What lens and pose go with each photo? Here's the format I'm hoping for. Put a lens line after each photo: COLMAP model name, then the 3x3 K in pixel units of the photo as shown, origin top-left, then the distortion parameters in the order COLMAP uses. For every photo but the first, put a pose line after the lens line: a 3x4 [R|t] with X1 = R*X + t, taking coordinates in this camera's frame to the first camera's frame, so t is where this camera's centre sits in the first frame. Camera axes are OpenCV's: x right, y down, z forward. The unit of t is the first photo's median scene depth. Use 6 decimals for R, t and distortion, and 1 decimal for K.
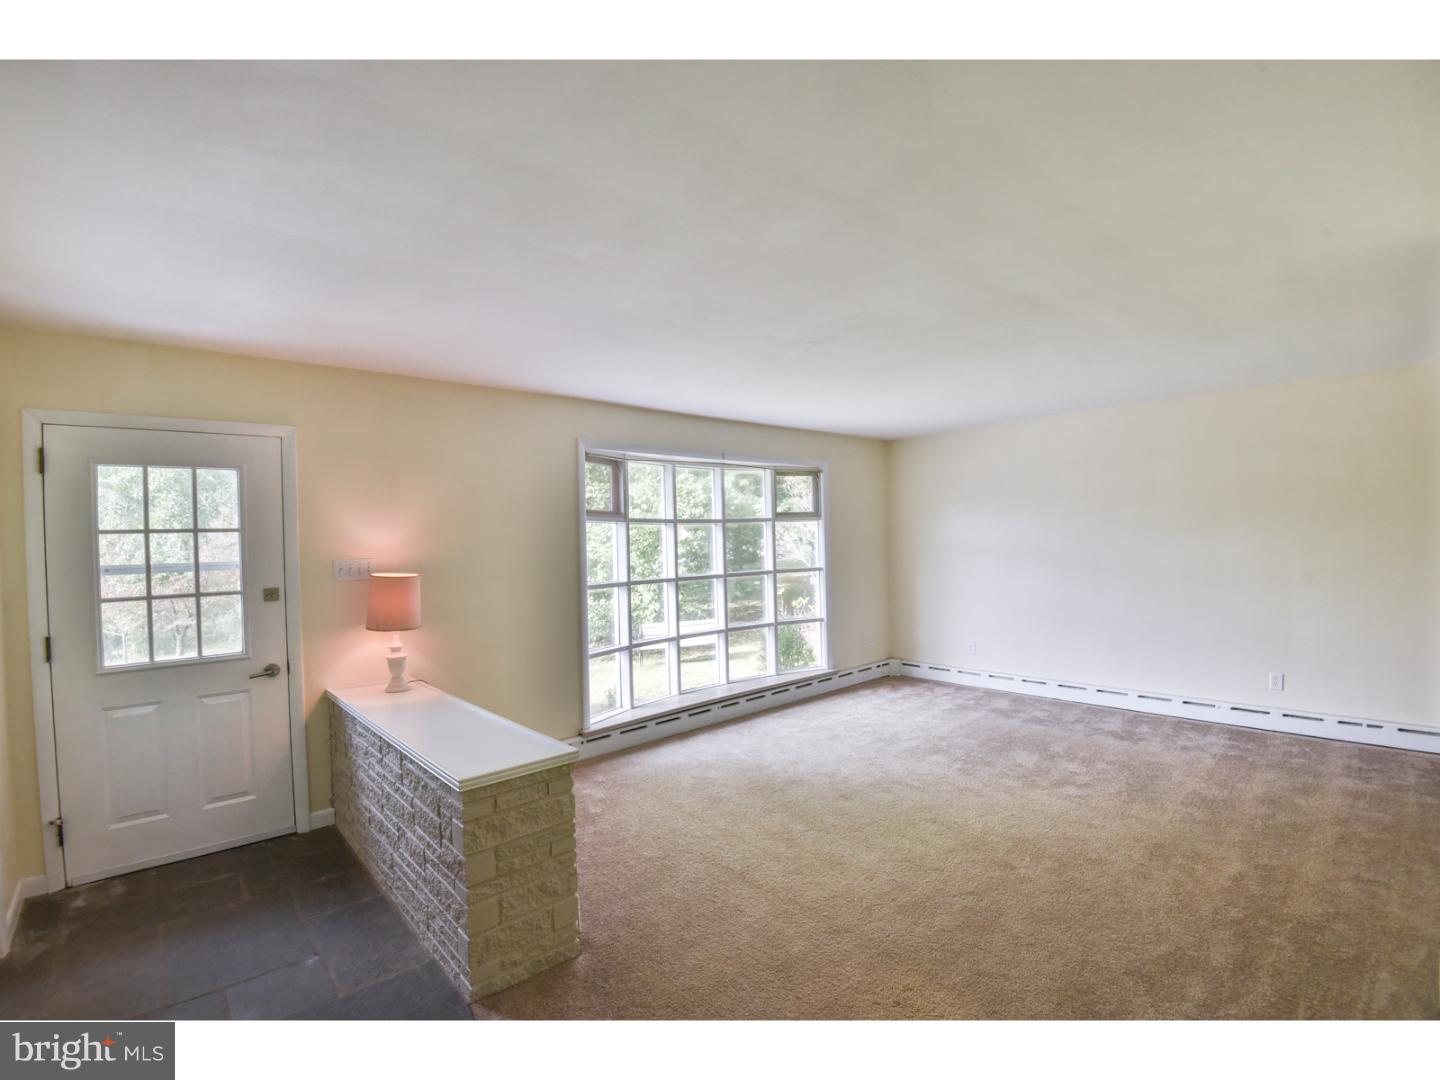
lens RADIAL K [[665.3, 0, 687.6], [0, 665.3, 544.3], [0, 0, 1]] dist [-0.001119, -0.025825]
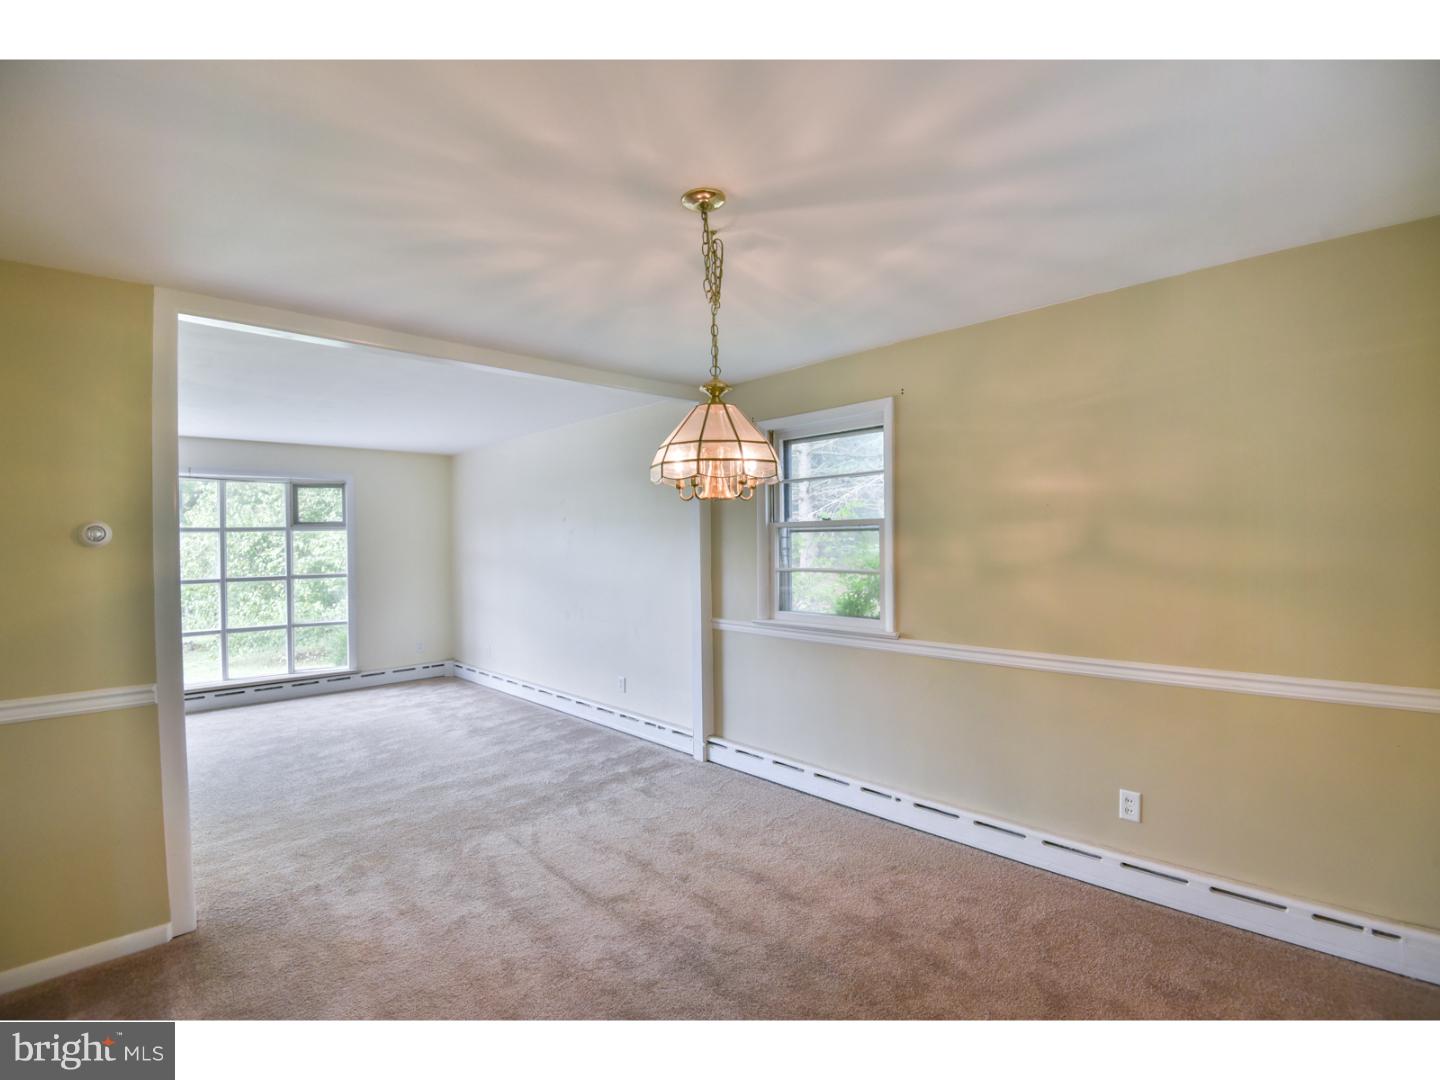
lens RADIAL K [[665.3, 0, 687.6], [0, 665.3, 544.3], [0, 0, 1]] dist [-0.001119, -0.025825]
pose [[0.999818, 0.011137, 0.015482, 0.962803], [-0.010992, 0.999896, -0.009387, -0.011195], [-0.015585, 0.009215, 0.999836, -0.101789]]
